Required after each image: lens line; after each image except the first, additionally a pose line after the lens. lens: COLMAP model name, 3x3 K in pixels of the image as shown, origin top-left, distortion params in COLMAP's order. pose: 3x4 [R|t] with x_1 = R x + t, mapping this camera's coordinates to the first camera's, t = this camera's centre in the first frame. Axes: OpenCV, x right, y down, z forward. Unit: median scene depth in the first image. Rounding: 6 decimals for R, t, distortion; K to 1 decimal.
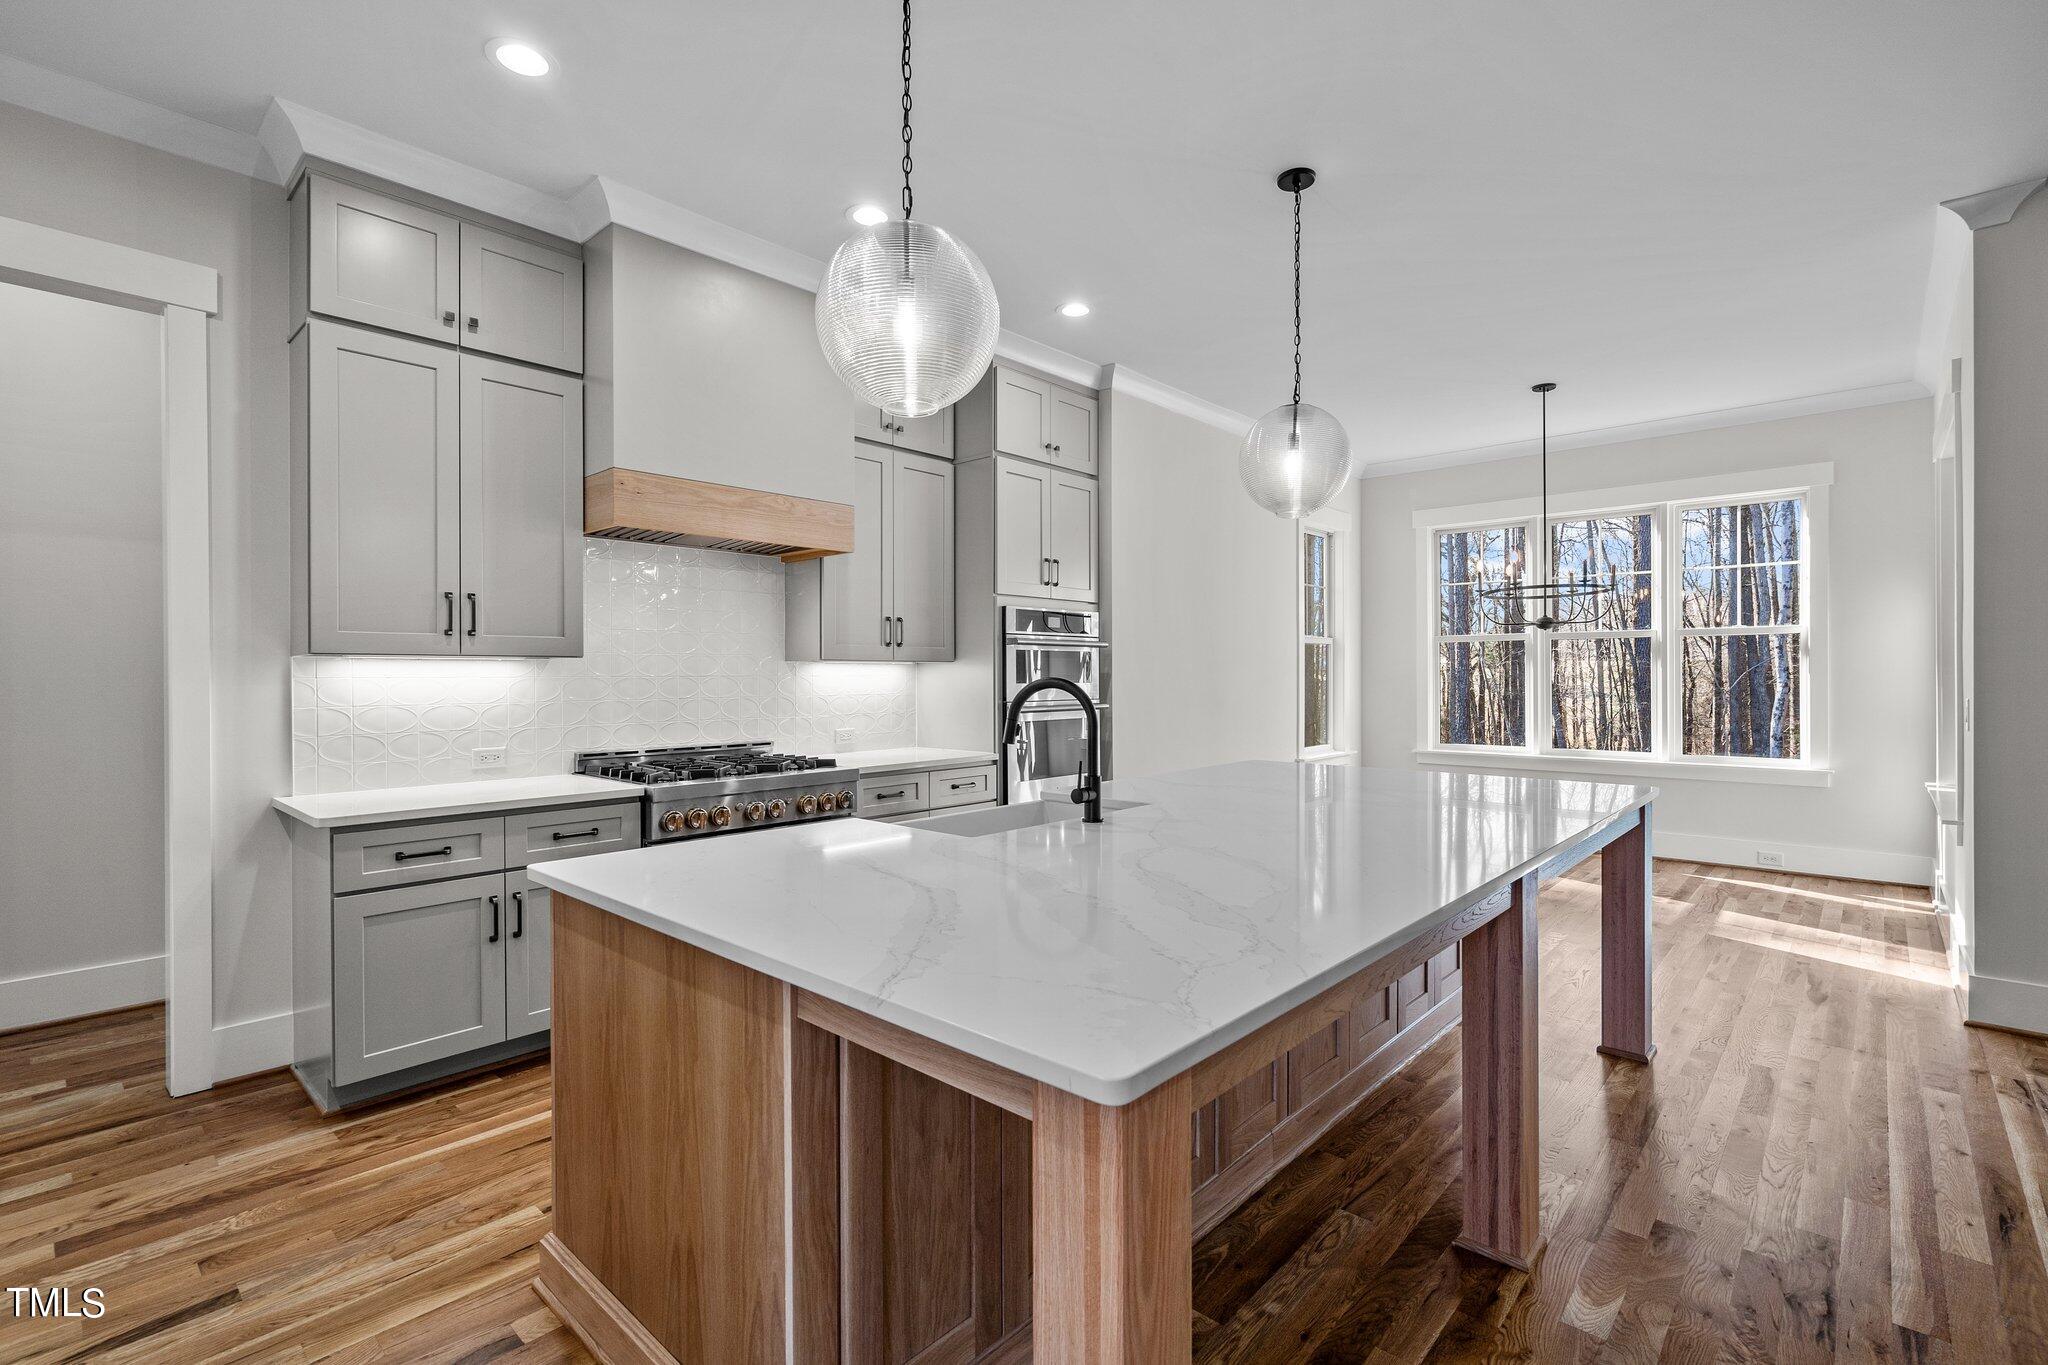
lens RADIAL K [[933.8, 0, 1027.4], [0, 933.8, 674.3], [0, 0, 1]] dist [-0.001700, -0.000064]
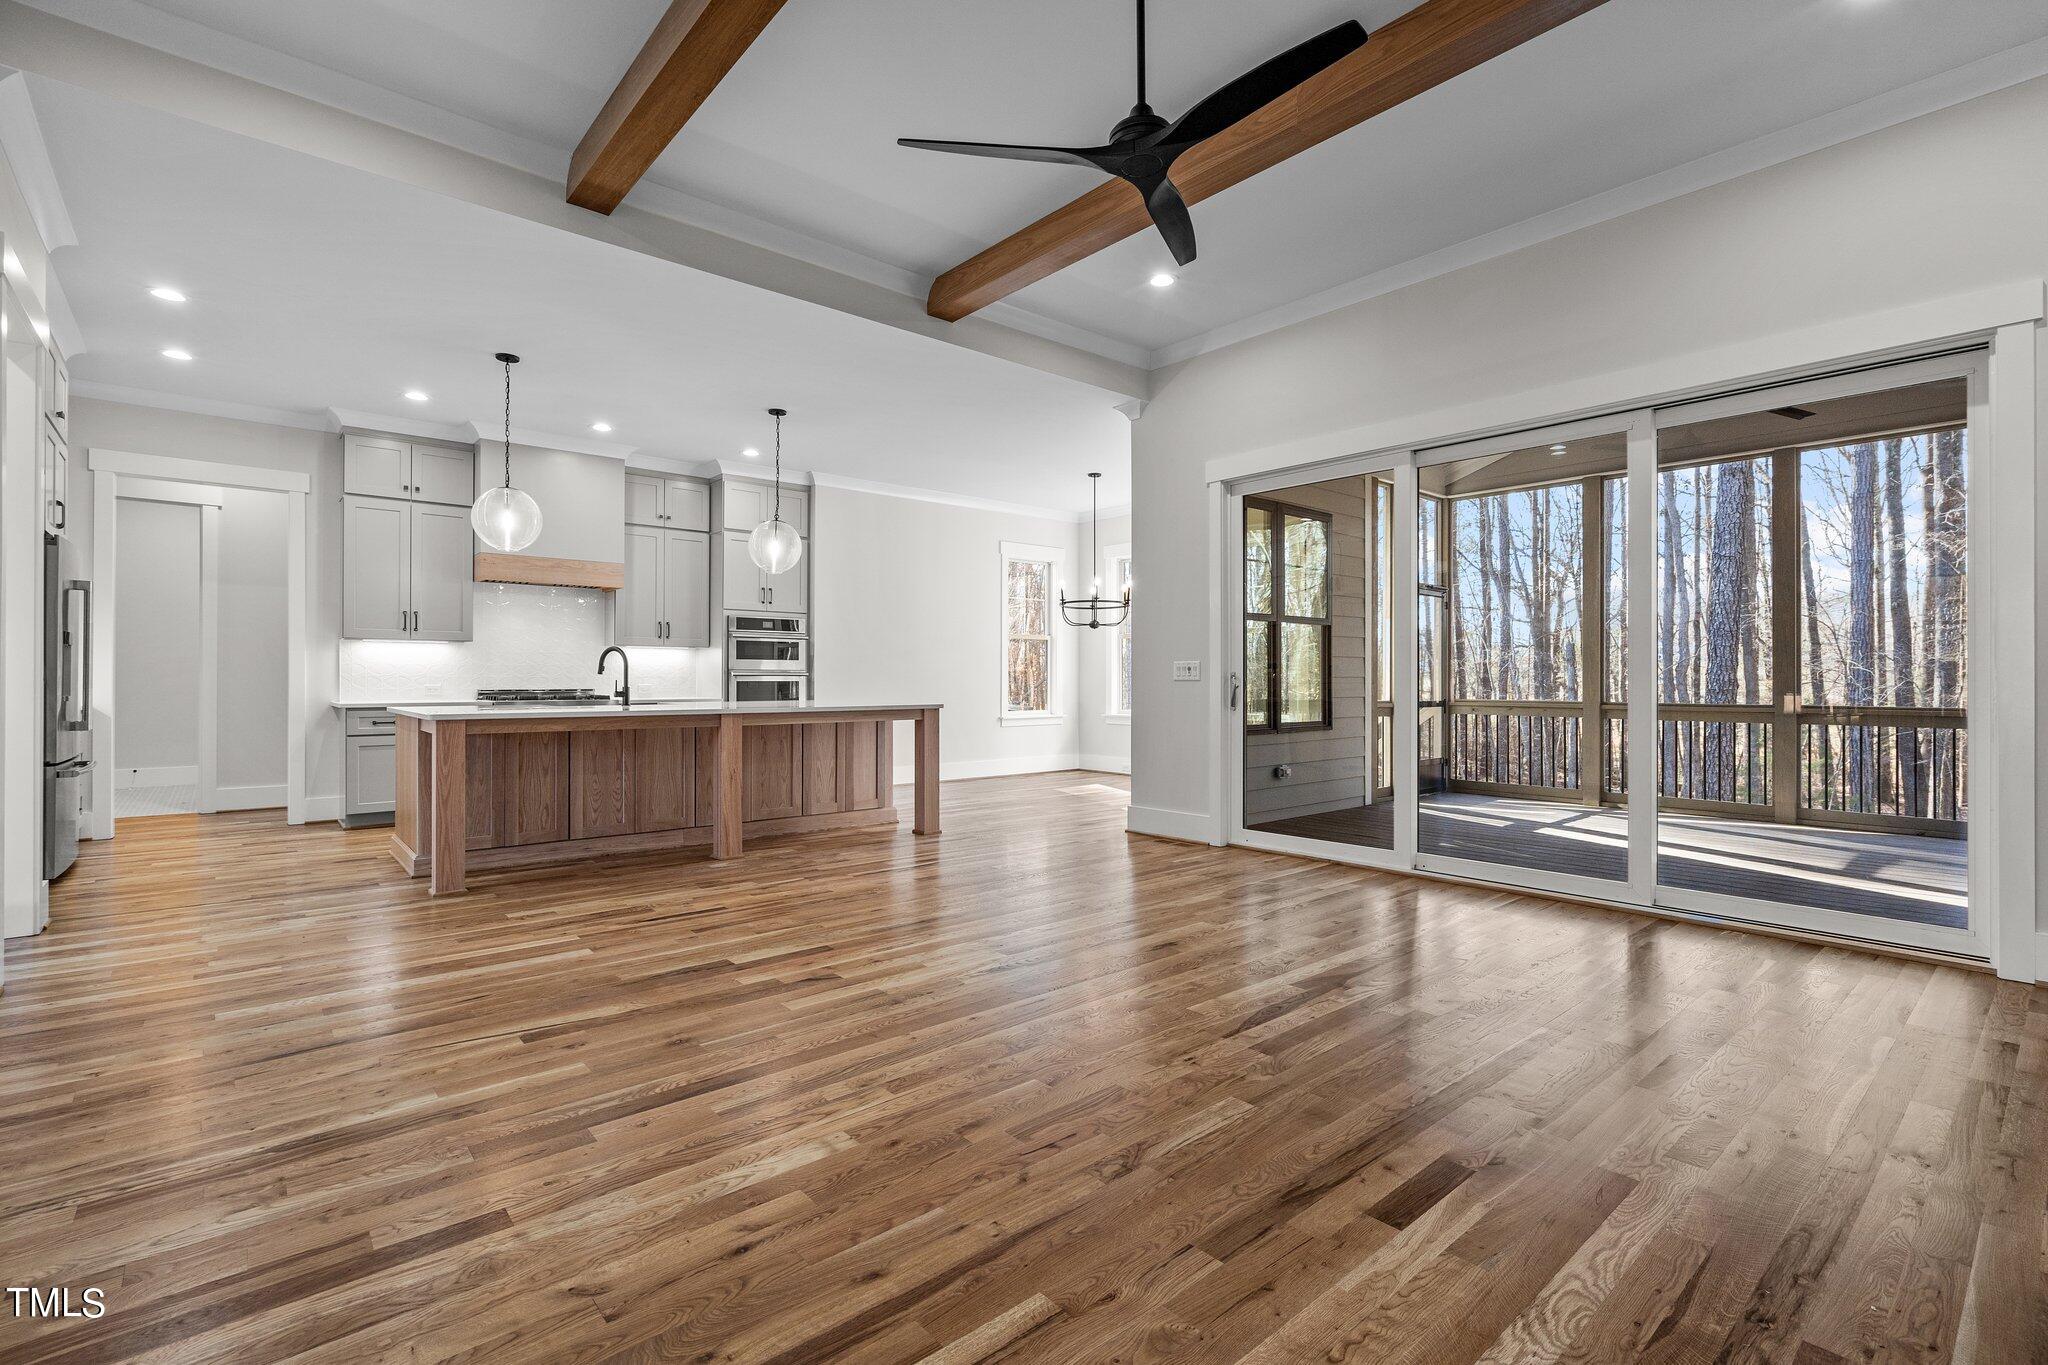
lens RADIAL K [[933.8, 0, 1026.1], [0, 933.8, 677.7], [0, 0, 1]] dist [-0.001700, -0.000064]
pose [[0.993380, 0.006605, -0.114686, 1.091380], [-0.006806, 0.999976, -0.001364, 0.063752], [0.114674, 0.002135, 0.993401, -1.025900]]
